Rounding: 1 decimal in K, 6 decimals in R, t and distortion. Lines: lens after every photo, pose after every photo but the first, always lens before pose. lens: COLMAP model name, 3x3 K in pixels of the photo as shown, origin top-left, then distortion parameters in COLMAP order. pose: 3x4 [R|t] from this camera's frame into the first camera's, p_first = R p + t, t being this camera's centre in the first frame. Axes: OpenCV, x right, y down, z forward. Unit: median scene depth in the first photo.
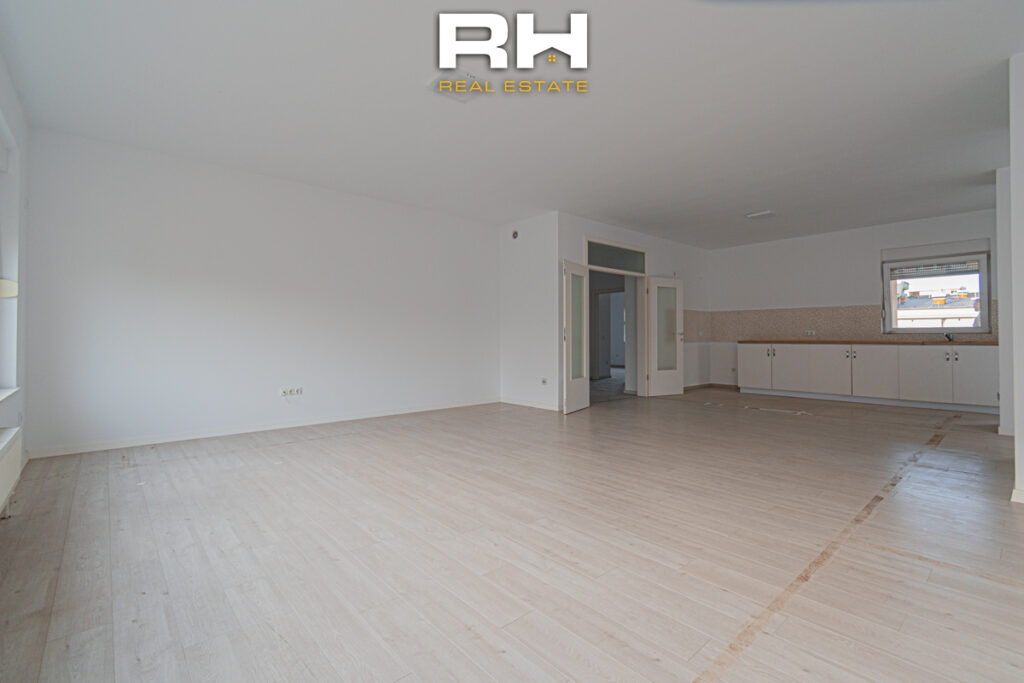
lens RADIAL K [[455.0, 0, 510.6], [0, 455.0, 334.3], [0, 0, 1]] dist [0.004118, 0.000427]
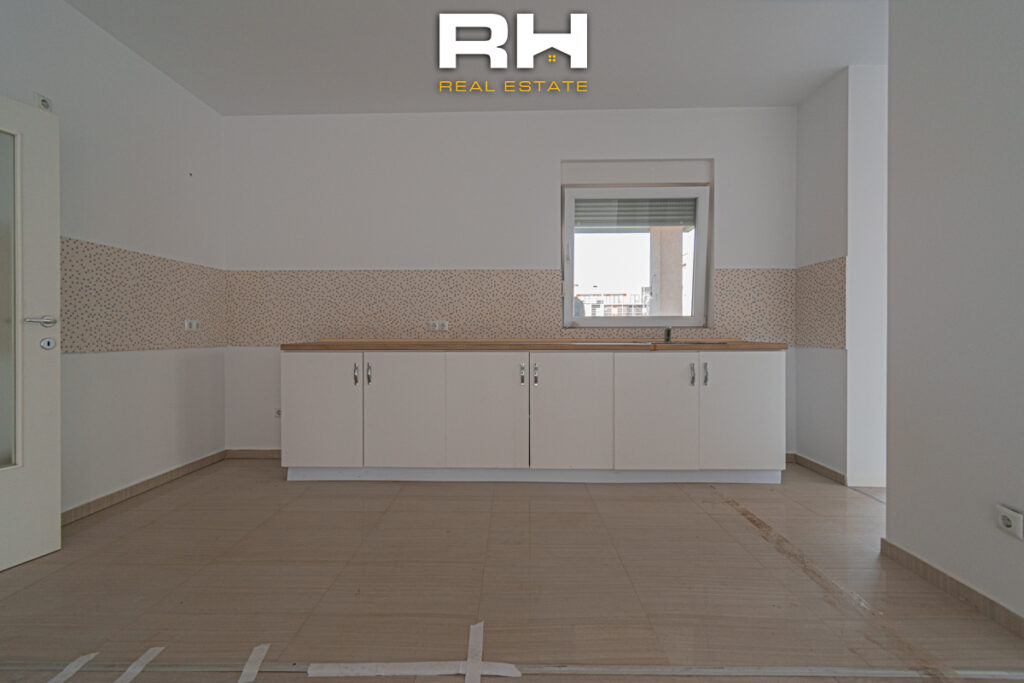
lens RADIAL K [[455.0, 0, 510.6], [0, 455.0, 334.3], [0, 0, 1]] dist [0.004118, 0.000427]
pose [[0.677197, -0.001465, 0.735800, 0.438638], [-0.004638, 0.999970, 0.006259, 0.003579], [-0.735787, -0.007651, 0.677170, 0.759383]]
